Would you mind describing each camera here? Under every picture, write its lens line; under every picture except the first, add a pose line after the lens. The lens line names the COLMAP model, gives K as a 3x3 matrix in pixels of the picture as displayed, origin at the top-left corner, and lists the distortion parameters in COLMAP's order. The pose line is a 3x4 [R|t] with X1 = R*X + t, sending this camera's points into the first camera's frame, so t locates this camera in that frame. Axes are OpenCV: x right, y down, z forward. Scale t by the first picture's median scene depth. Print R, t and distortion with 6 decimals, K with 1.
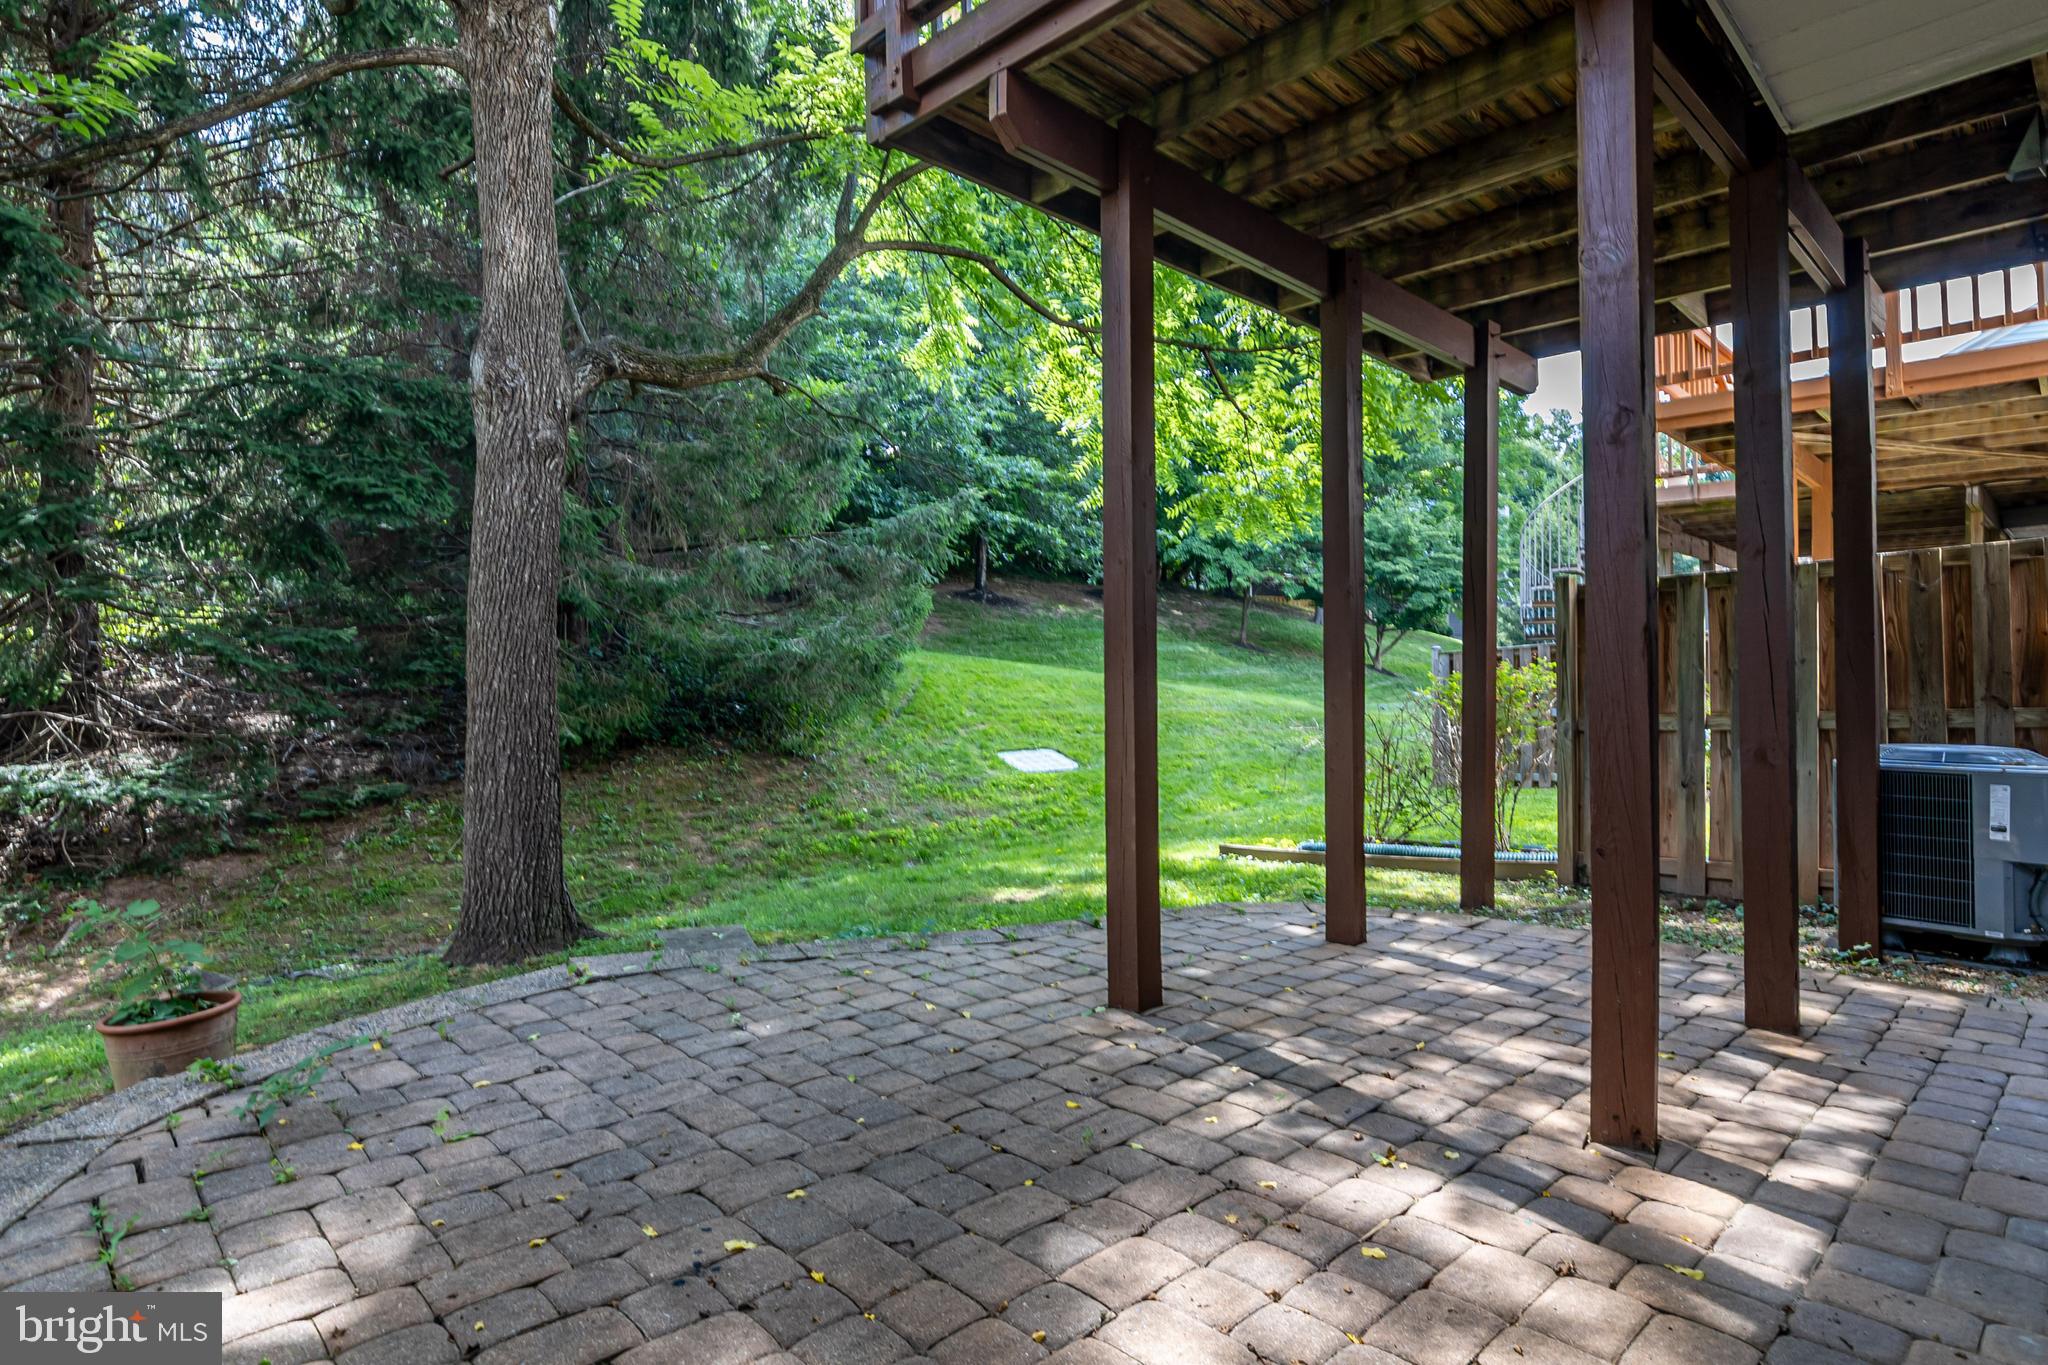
lens RADIAL K [[1081.7, 0, 1029.7], [0, 1081.7, 673.9], [0, 0, 1]] dist [0.005986, 0.001153]
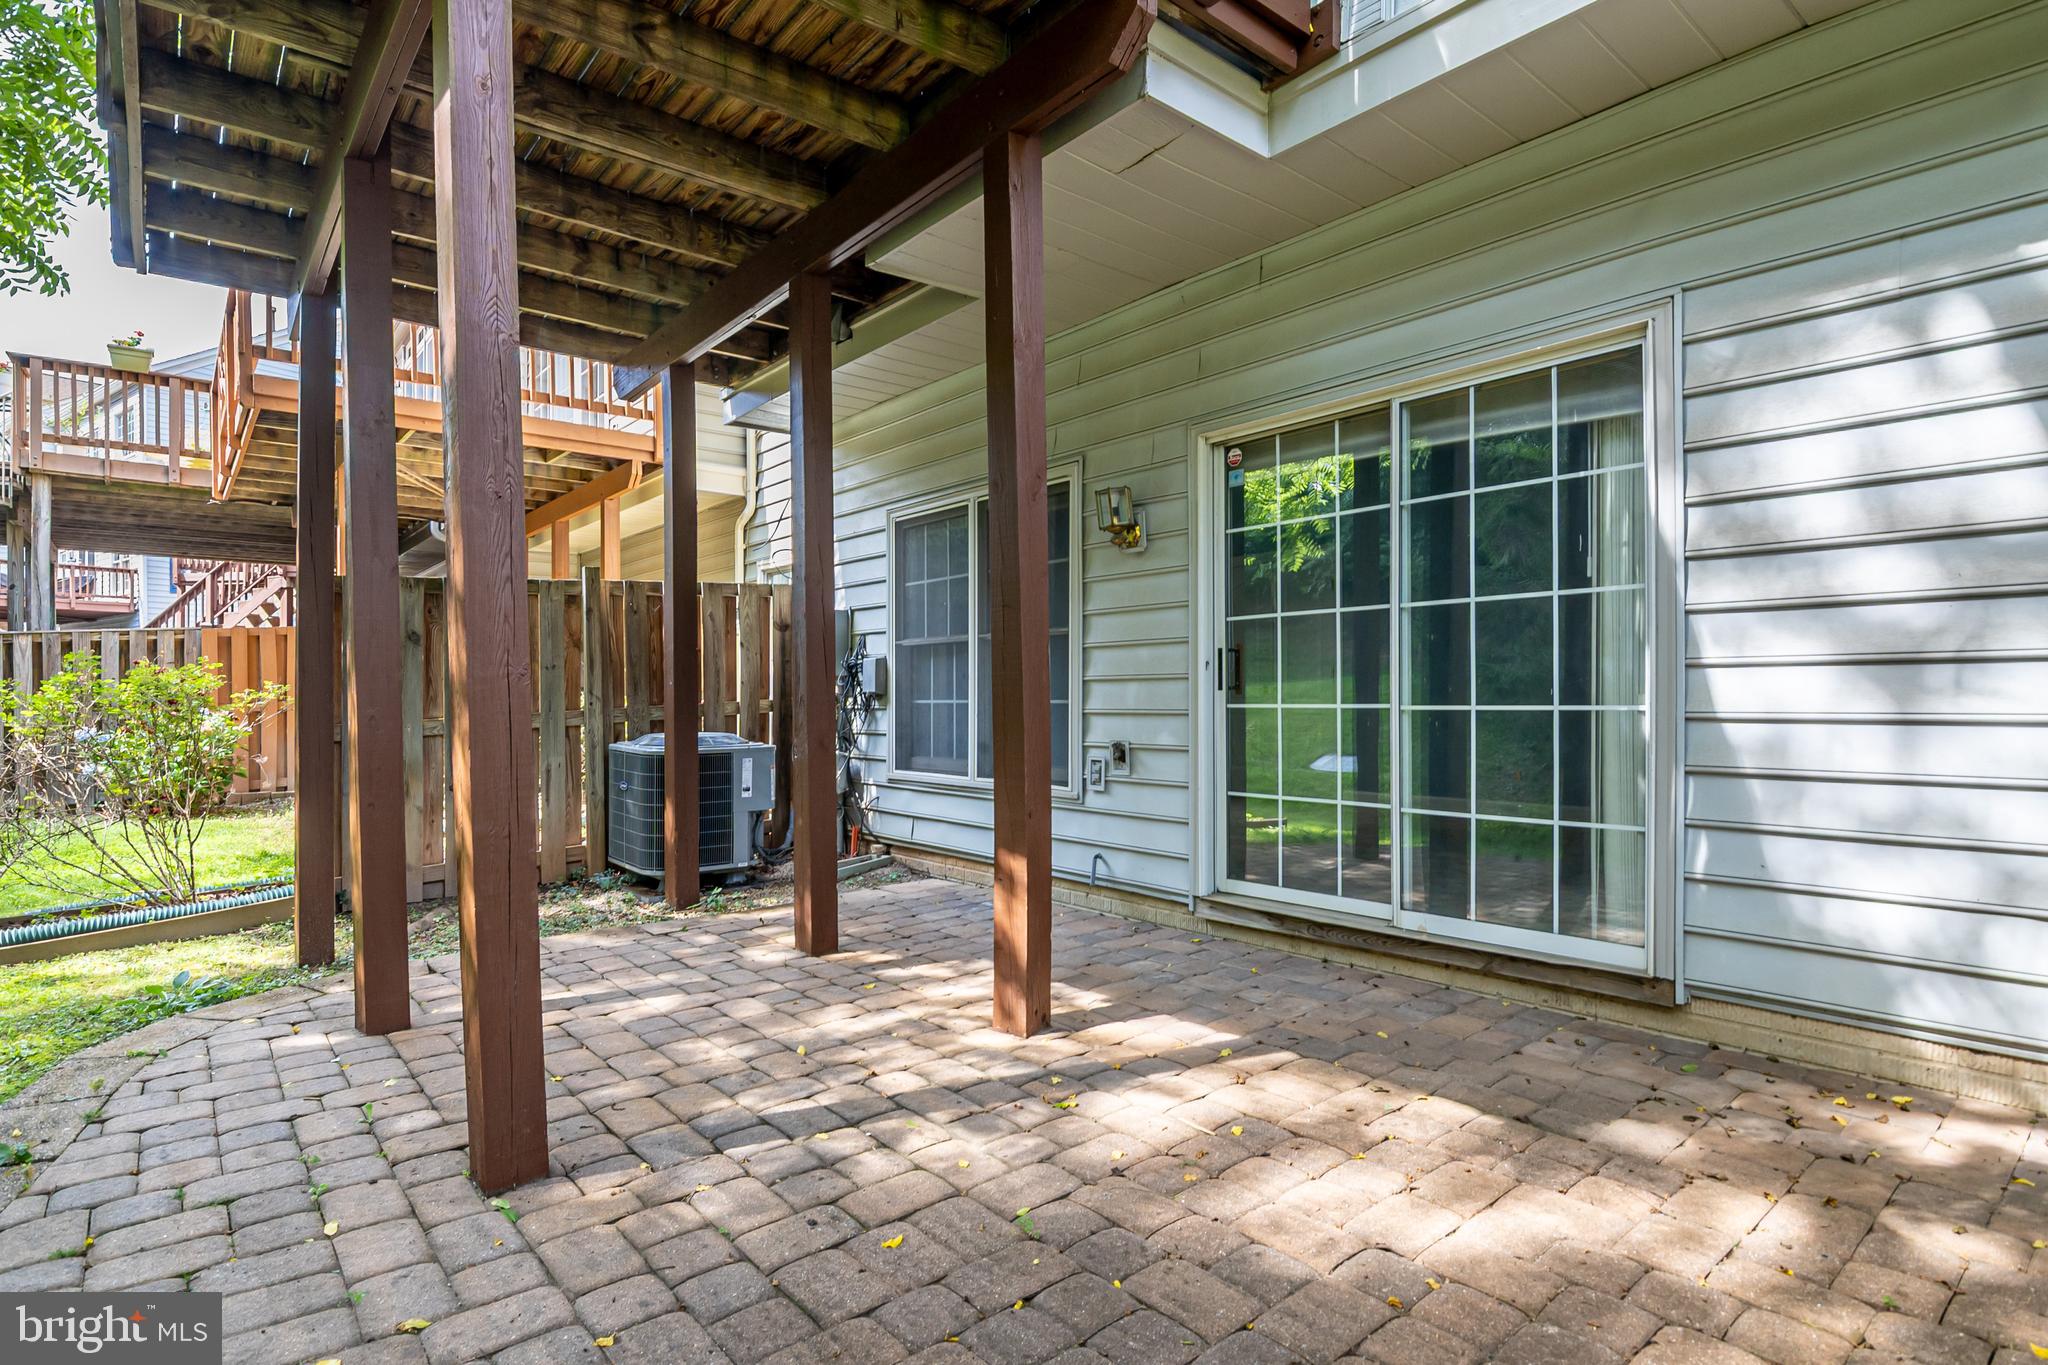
lens RADIAL K [[1038.1, 0, 1027.2], [0, 1038.1, 701.1], [0, 0, 1]] dist [-0.020822, -0.000676]
pose [[0.069740, -0.016371, 0.997431, -0.600511], [-0.006228, 0.999839, 0.016846, 0.004434], [-0.997546, -0.007387, 0.069627, 0.769647]]
